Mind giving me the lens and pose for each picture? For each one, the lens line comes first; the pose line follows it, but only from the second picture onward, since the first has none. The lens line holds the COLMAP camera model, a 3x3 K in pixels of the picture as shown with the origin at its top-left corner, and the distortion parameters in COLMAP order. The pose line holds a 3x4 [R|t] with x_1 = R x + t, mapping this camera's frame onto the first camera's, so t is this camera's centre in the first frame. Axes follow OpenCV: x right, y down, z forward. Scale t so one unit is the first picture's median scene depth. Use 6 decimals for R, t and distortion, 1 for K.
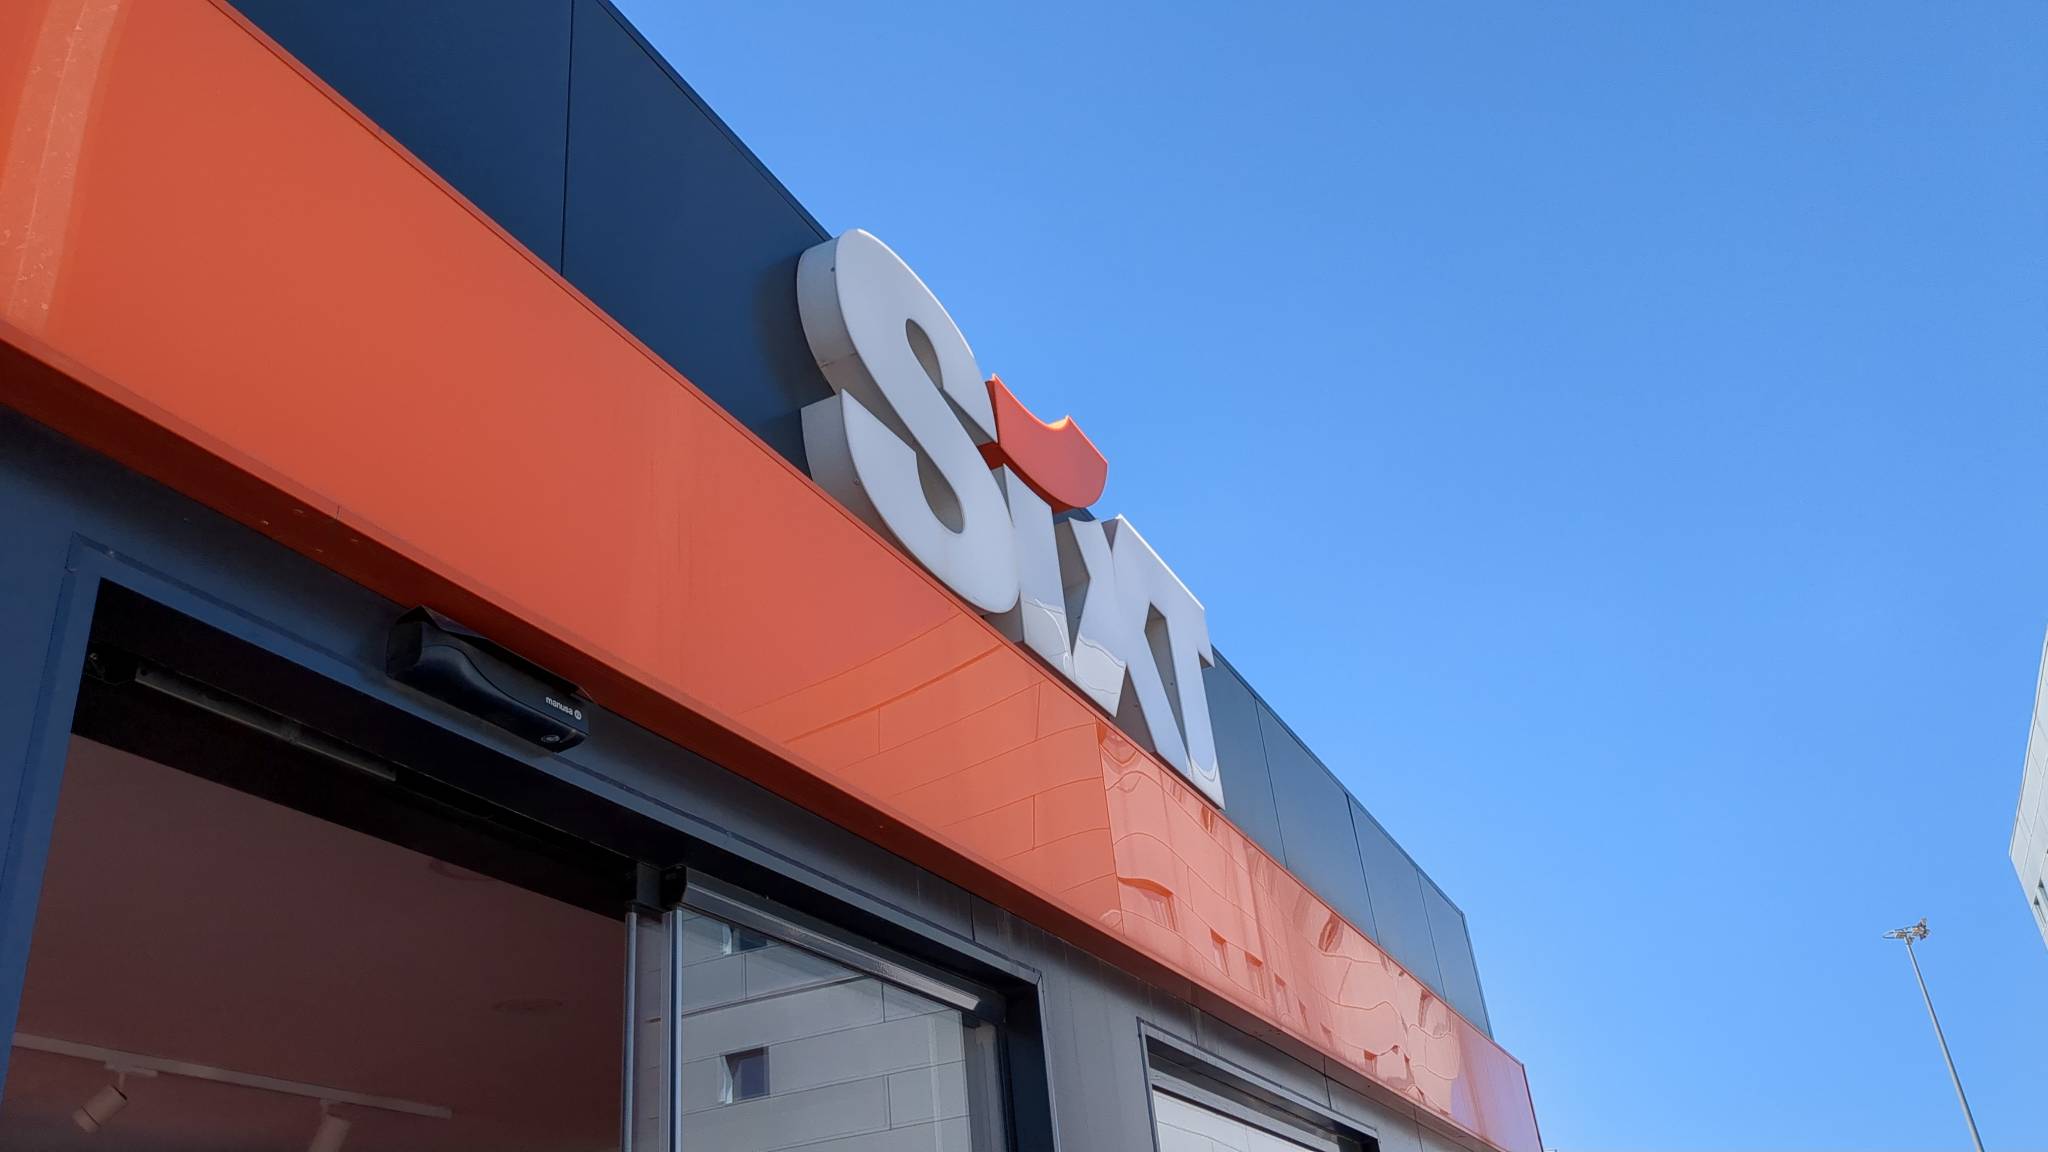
lens RADIAL K [[1626.4, 0, 1028.9], [0, 1626.4, 564.3], [0, 0, 1]] dist [0.048528, -0.035069]
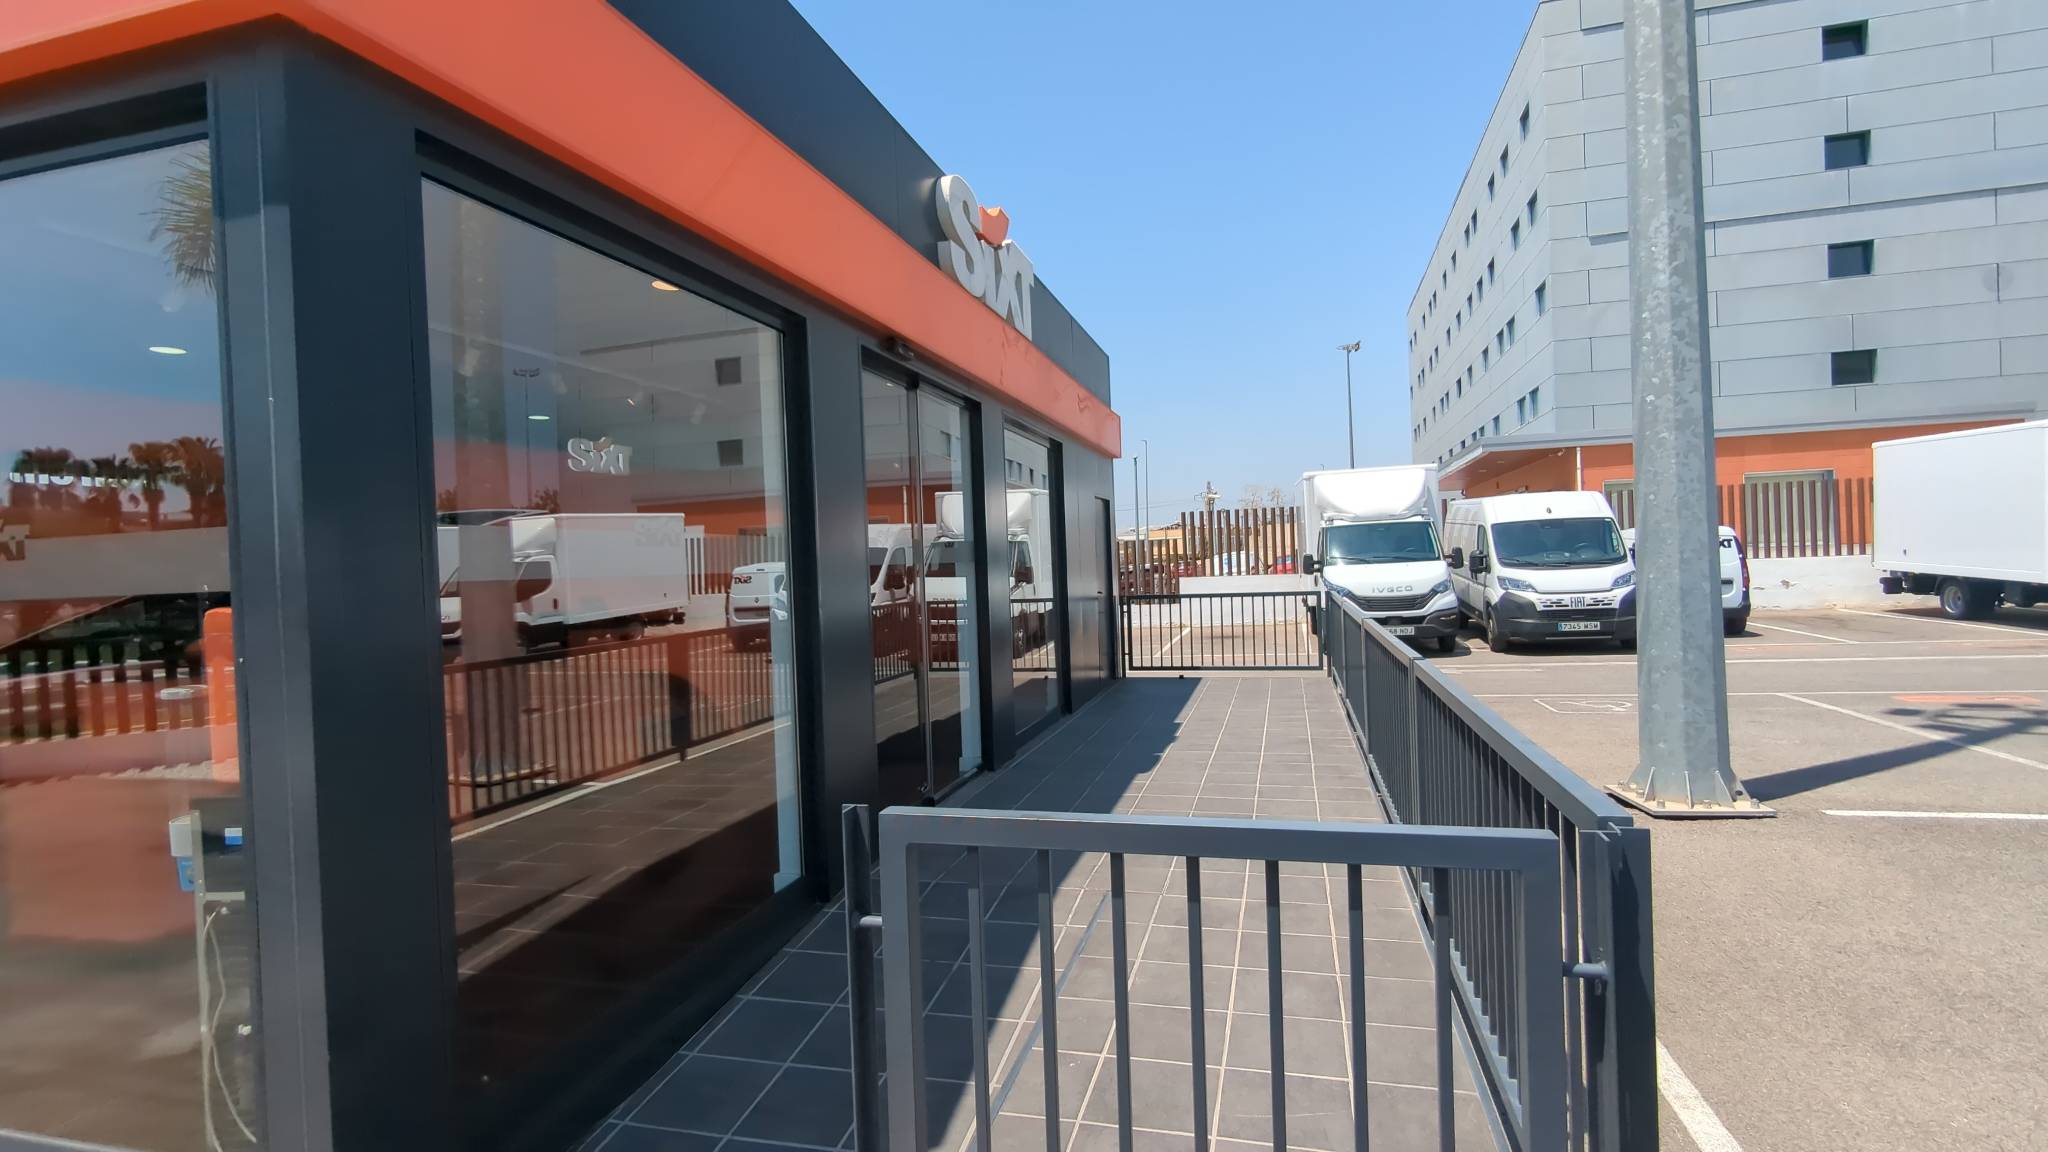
lens RADIAL K [[973.2, 0, 1028.9], [0, 973.2, 567.0], [0, 0, 1]] dist [-0.001311, 0.002365]
pose [[0.981747, 0.066485, 0.178194, -0.233807], [-0.143124, 0.875275, 0.461962, -0.410468], [-0.125255, -0.479033, 0.868814, -1.013716]]
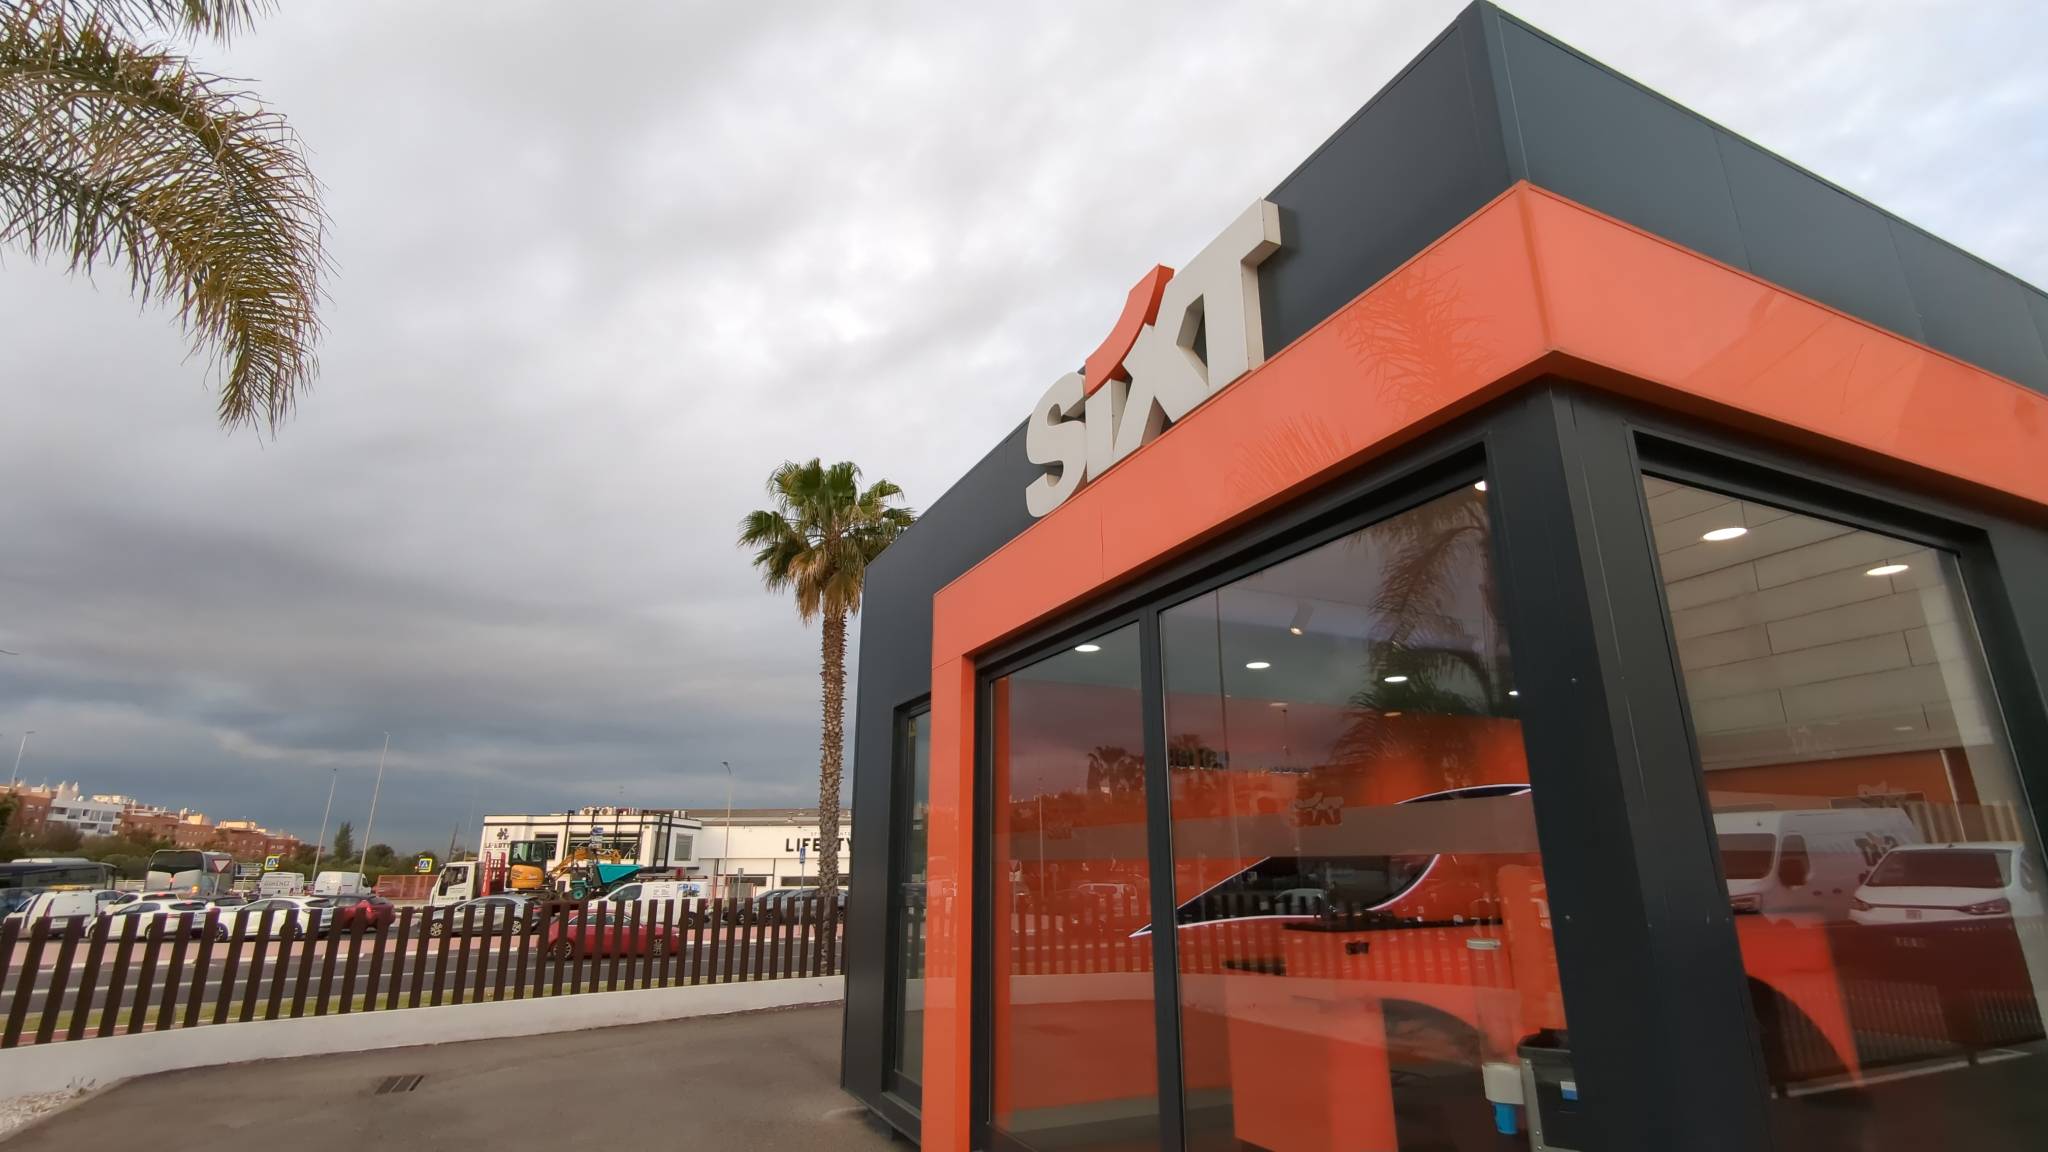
lens RADIAL K [[973.2, 0, 1016.6], [0, 973.2, 565.7], [0, 0, 1]] dist [-0.001311, 0.002365]
pose [[0.770166, -0.087377, -0.631830, -0.461328], [0.237340, 0.958701, 0.156723, -0.437262], [0.592042, -0.270661, 0.759097, -1.125252]]
